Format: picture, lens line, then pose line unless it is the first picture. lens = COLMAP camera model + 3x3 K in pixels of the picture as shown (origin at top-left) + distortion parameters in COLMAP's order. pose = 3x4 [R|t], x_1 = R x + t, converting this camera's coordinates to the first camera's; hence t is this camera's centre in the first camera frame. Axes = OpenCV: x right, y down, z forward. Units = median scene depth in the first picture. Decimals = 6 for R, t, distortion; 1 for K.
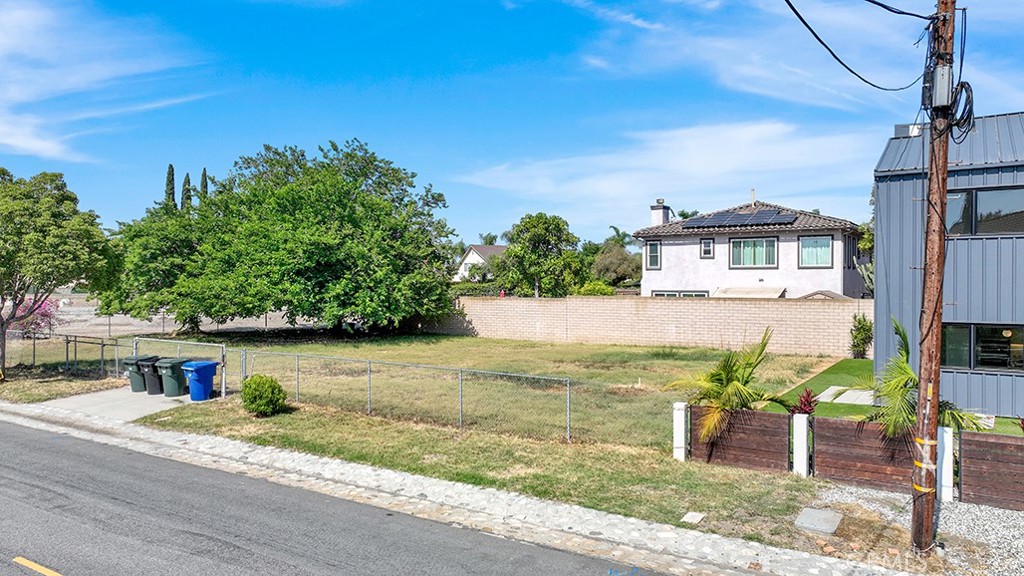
lens RADIAL K [[719.0, 0, 512.0], [0, 719.0, 288.0], [0, 0, 1]] dist [0.003250, 0.011973]
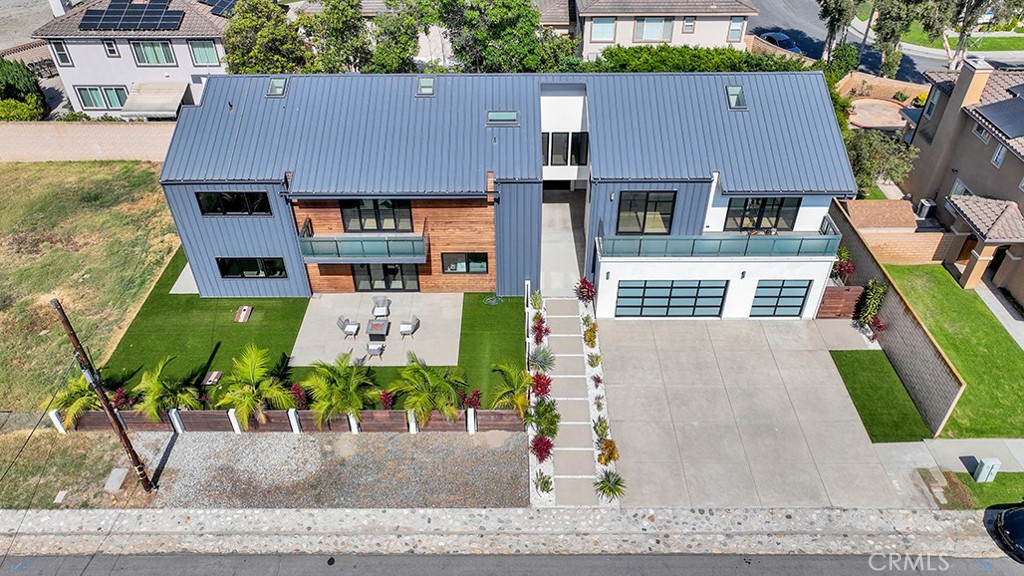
lens RADIAL K [[719.0, 0, 512.0], [0, 719.0, 288.0], [0, 0, 1]] dist [0.003250, 0.011973]
pose [[0.840885, -0.338878, 0.421989, 0.702863], [0.010408, 0.789689, 0.613419, -1.566589], [-0.541114, -0.511423, 0.667564, -0.947618]]
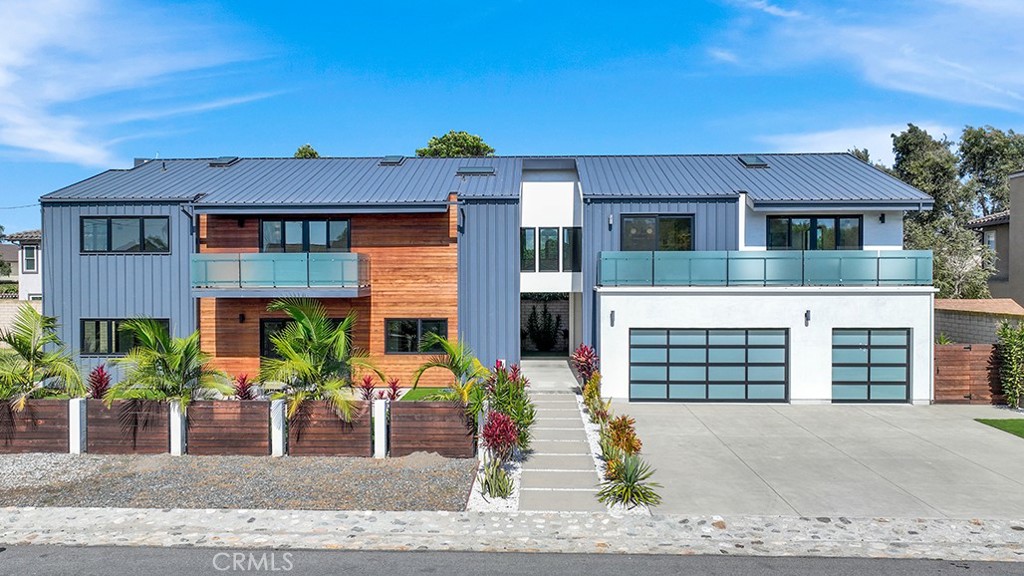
lens RADIAL K [[719.0, 0, 512.0], [0, 719.0, 288.0], [0, 0, 1]] dist [0.003250, 0.011973]
pose [[0.858911, -0.007207, 0.512075, 0.965511], [0.007225, 0.999972, 0.001955, -0.007184], [-0.512074, 0.002020, 0.858939, -0.809219]]
